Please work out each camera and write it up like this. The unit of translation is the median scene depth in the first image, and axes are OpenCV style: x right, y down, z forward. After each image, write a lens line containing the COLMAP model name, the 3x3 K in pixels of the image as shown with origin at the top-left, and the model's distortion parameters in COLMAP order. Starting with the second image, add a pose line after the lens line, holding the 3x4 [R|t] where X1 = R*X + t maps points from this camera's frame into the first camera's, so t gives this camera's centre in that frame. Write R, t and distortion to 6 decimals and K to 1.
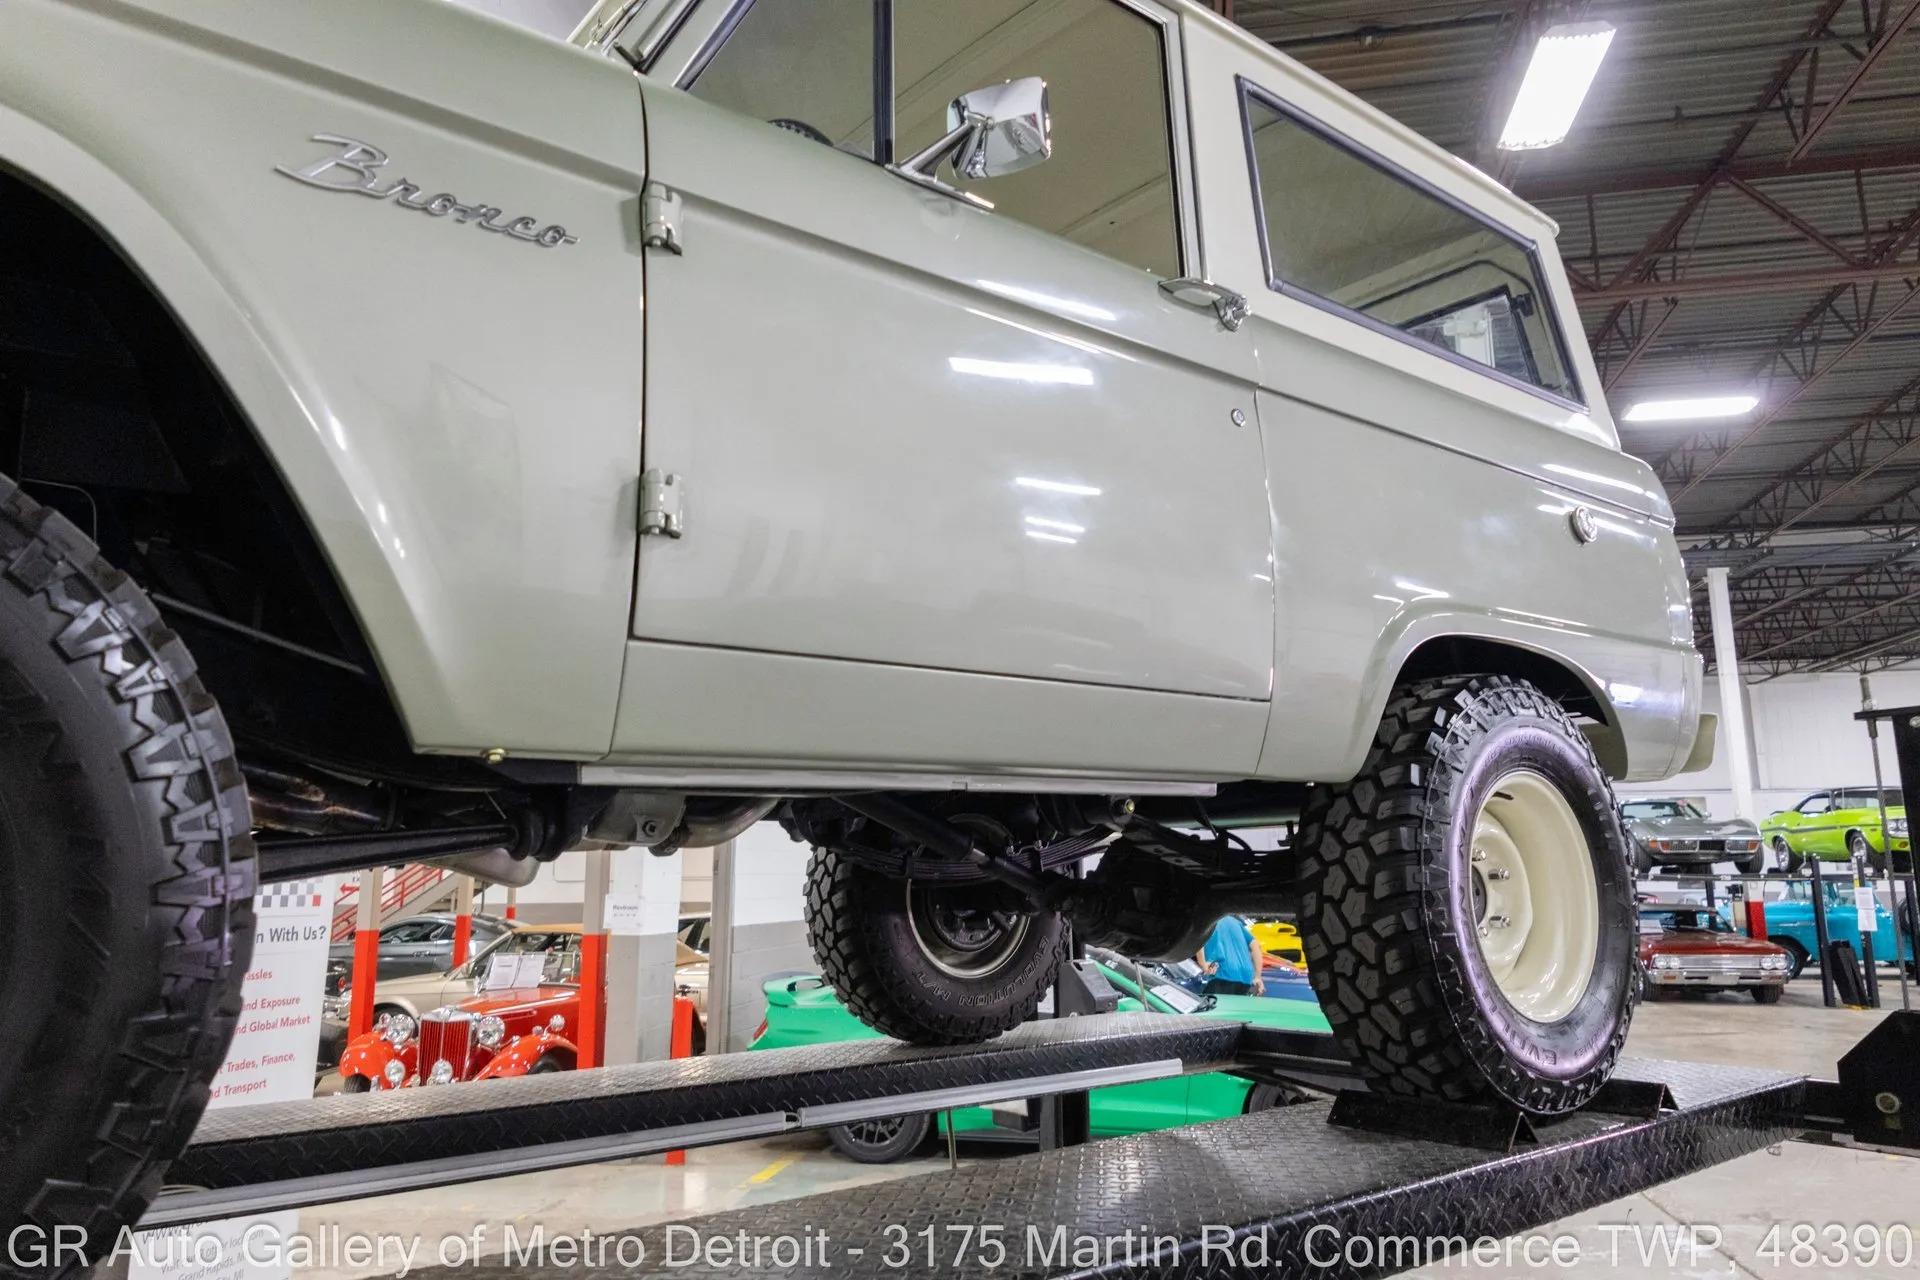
lens RADIAL K [[1375.7, 0, 957.6], [0, 1375.7, 644.2], [0, 0, 1]] dist [0.006866, -0.004945]
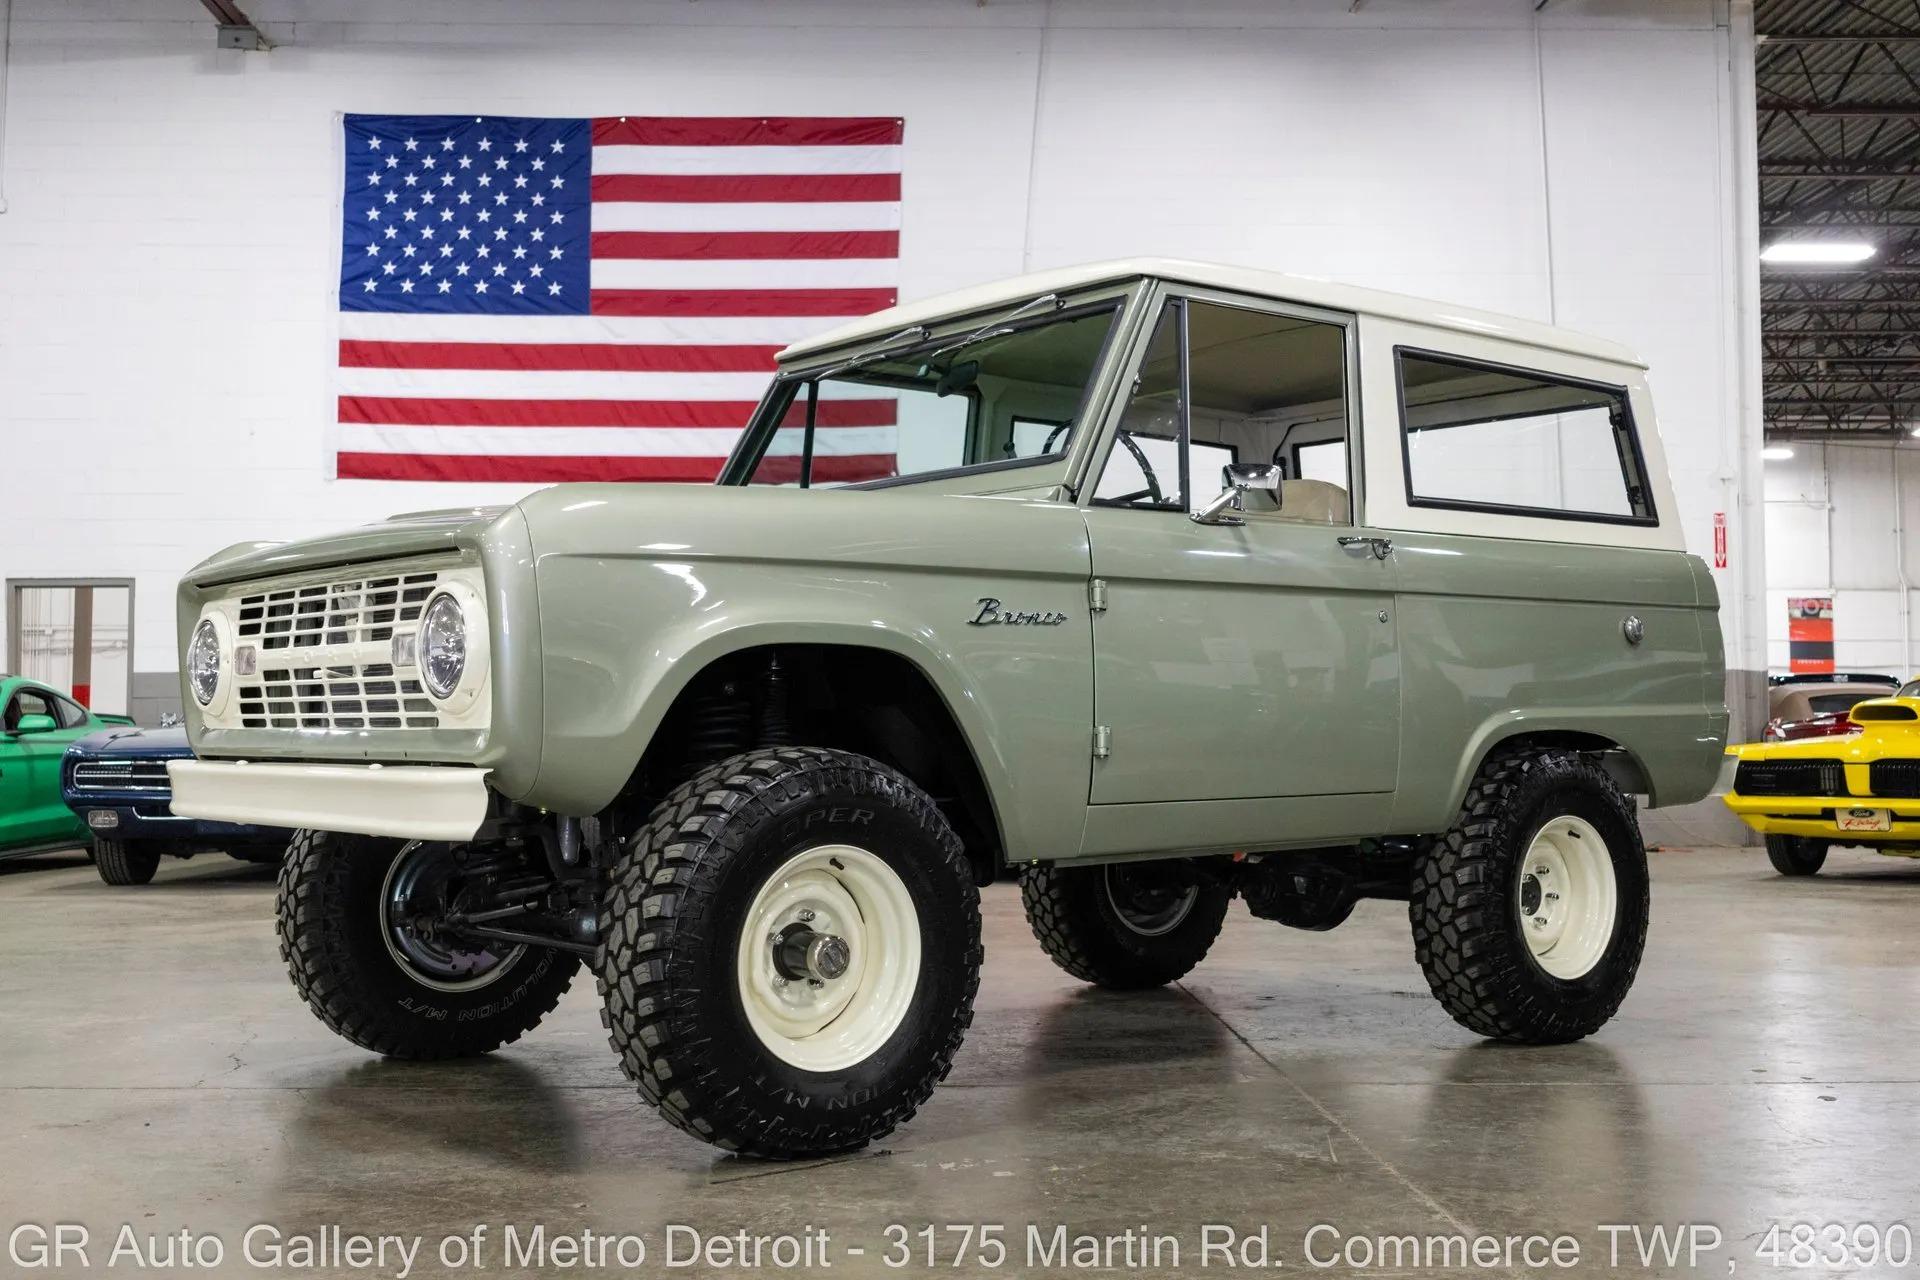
lens RADIAL K [[2100.4, 0, 961.0], [0, 2100.4, 635.7], [0, 0, 1]] dist [0.007488, -0.000800]
pose [[0.999494, 0.003446, 0.031619, -0.336152], [-0.007268, 0.992559, 0.121546, -0.405448], [-0.030965, -0.121714, 0.992082, -1.304948]]
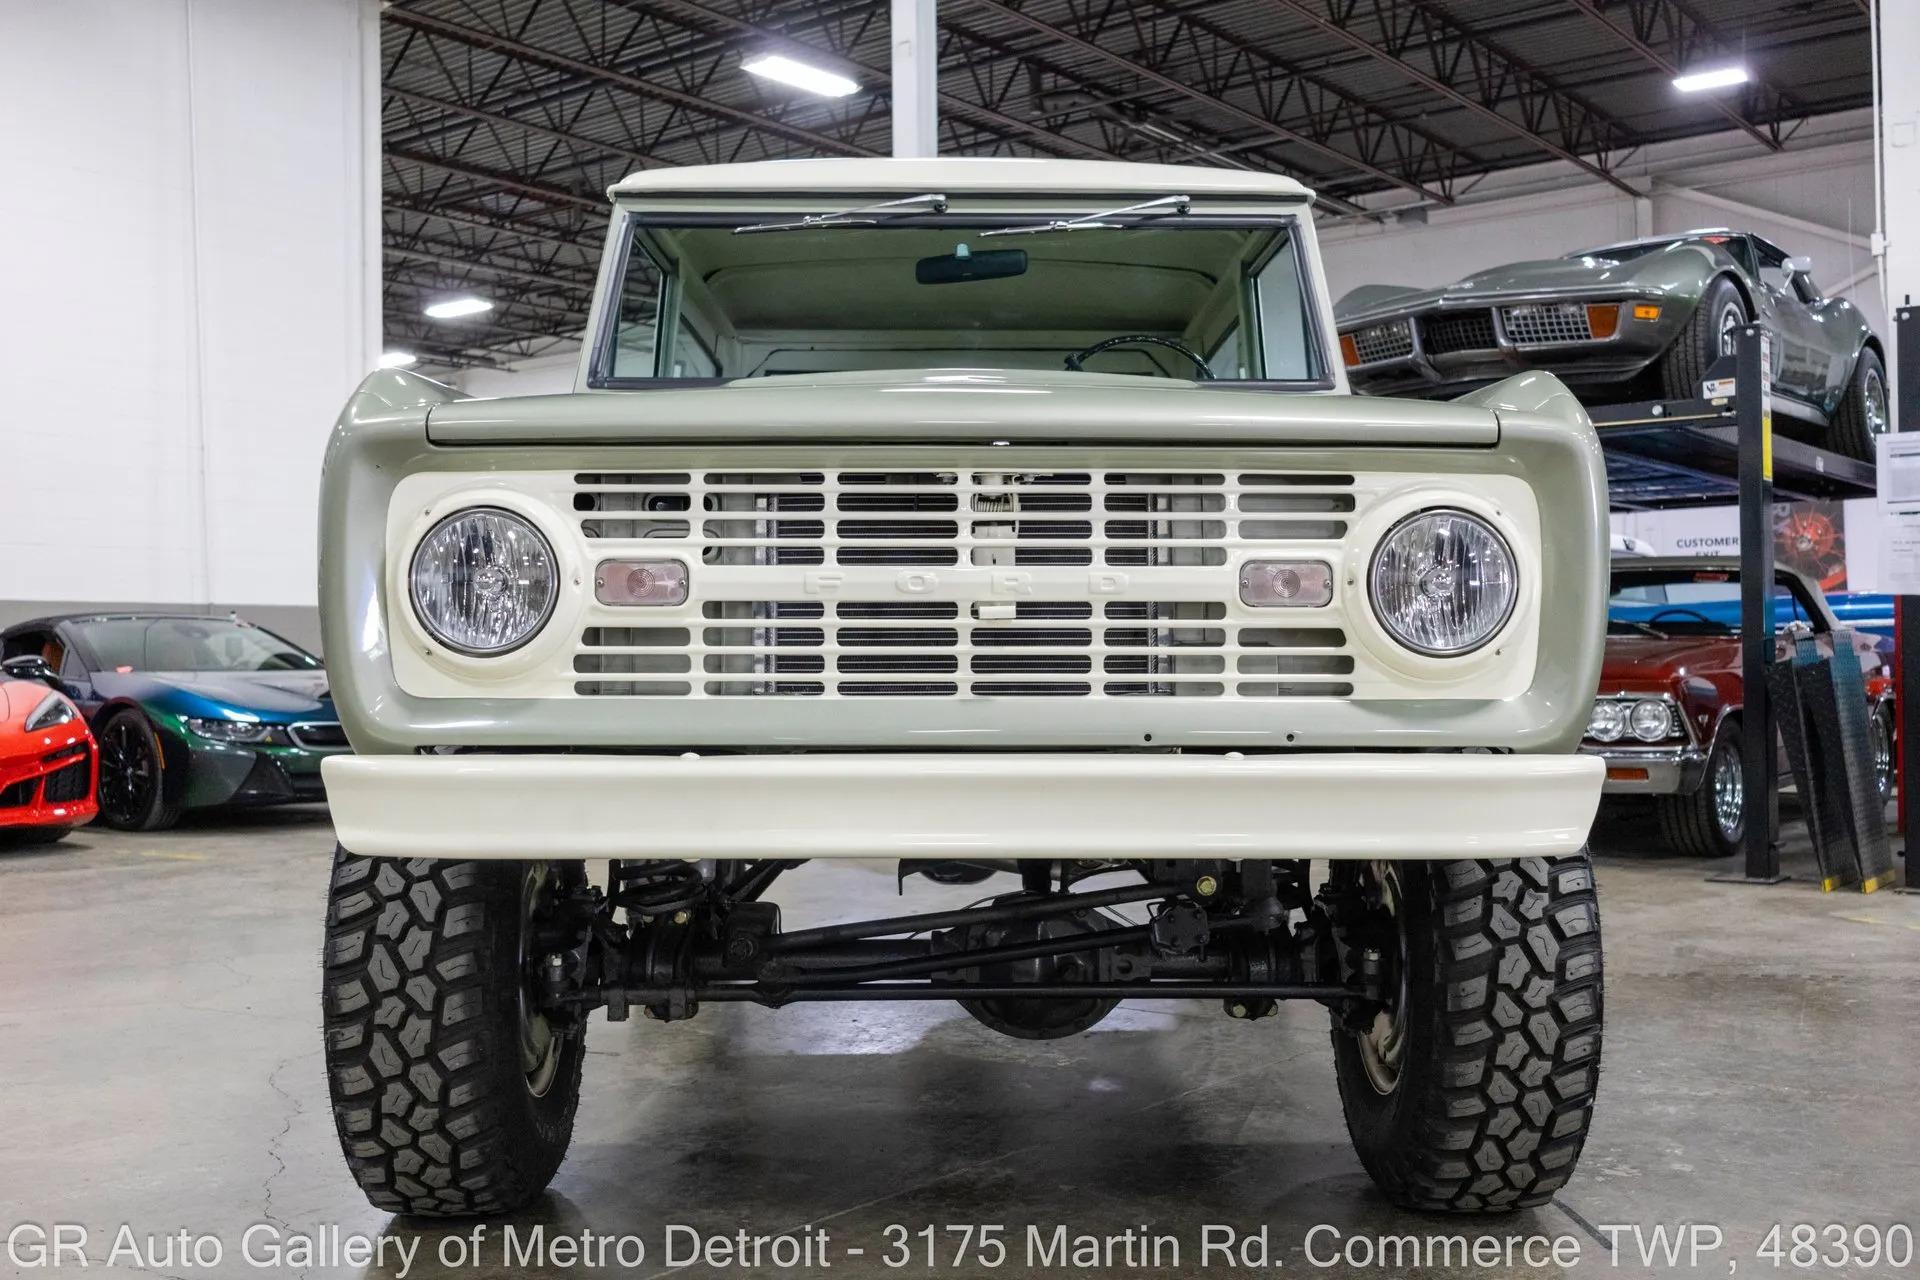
lens RADIAL K [[1942.2, 0, 964.4], [0, 1942.2, 635.4], [0, 0, 1]] dist [0.006439, 0.006194]
pose [[0.600908, 0.012428, 0.799221, -1.751654], [-0.135615, 0.986968, 0.086617, -0.215884], [-0.787730, -0.160435, 0.594763, -0.049059]]
